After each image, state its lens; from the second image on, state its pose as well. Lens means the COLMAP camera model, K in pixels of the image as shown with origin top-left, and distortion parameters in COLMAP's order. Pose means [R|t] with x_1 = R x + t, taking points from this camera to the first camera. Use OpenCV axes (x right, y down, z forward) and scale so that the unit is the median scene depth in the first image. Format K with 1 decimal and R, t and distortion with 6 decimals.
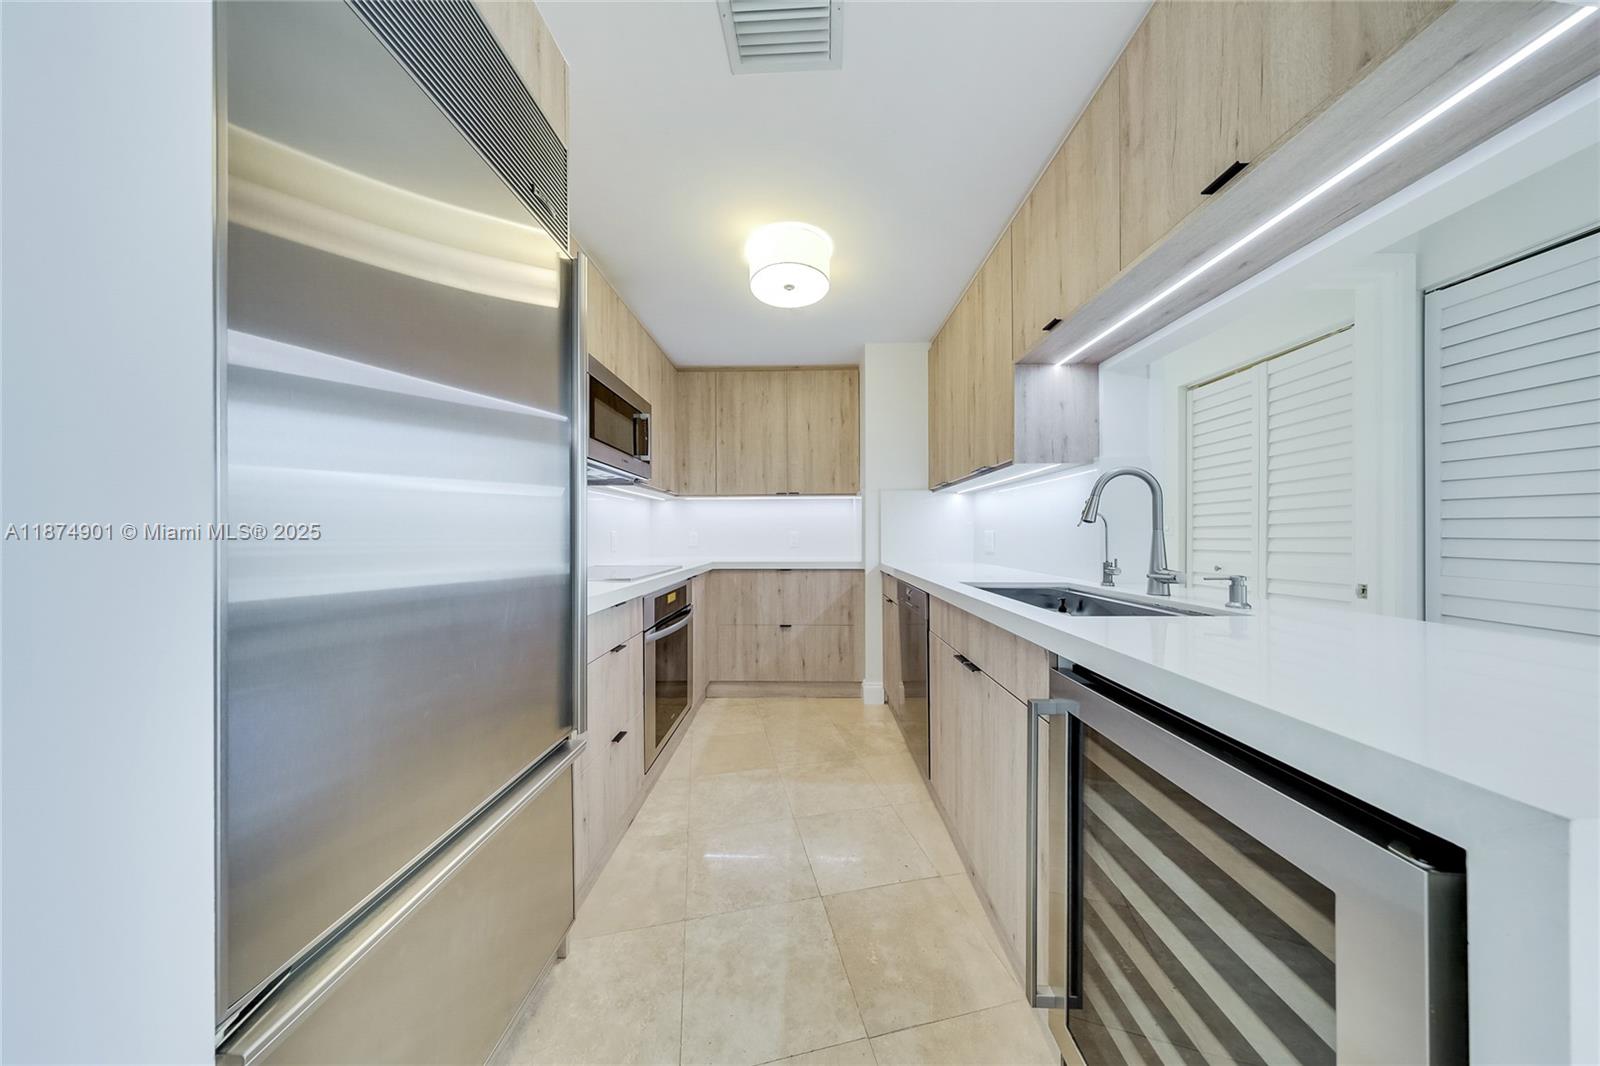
lens RADIAL K [[462.5, 0, 794.5], [0, 462.5, 536.9], [0, 0, 1]] dist [0.000084, -0.000007]
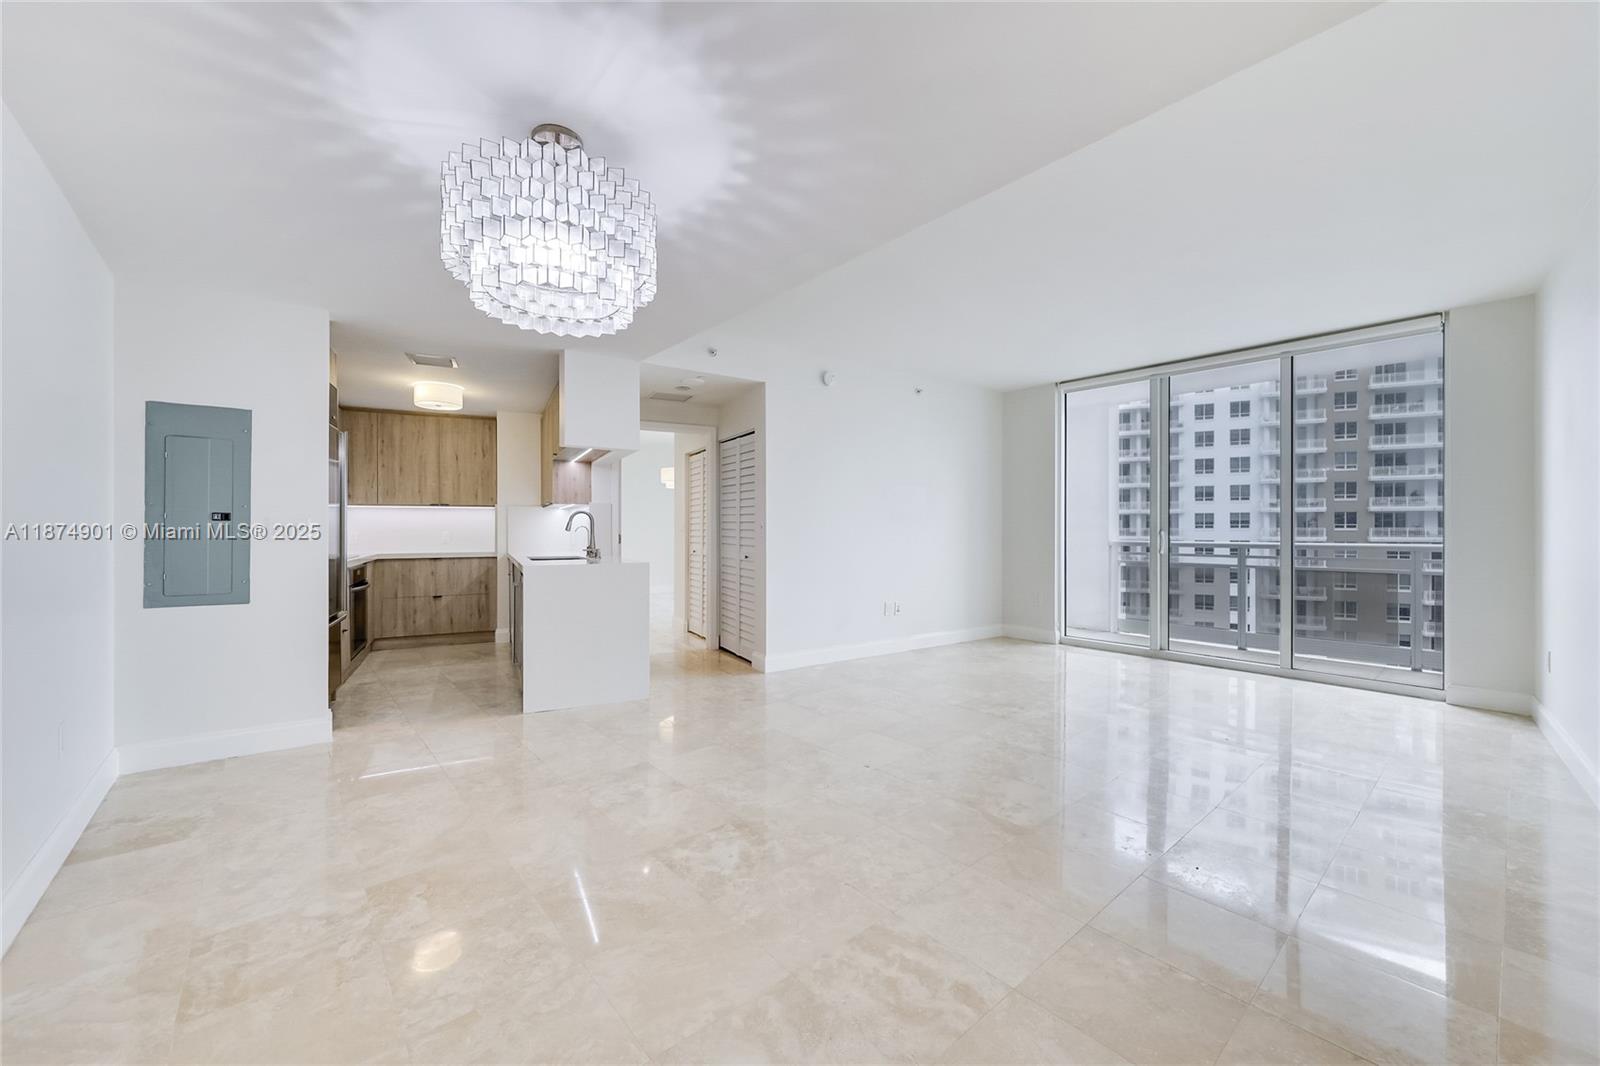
lens RADIAL K [[621.3, 0, 800.0], [0, 621.3, 533.0], [0, 0, 1]] dist [0.001172, 0.000061]
pose [[0.876887, 0.001128, 0.480696, 0.041146], [-0.000605, 0.999999, -0.001243, -0.007204], [-0.480697, 0.000799, 0.876887, -1.275500]]
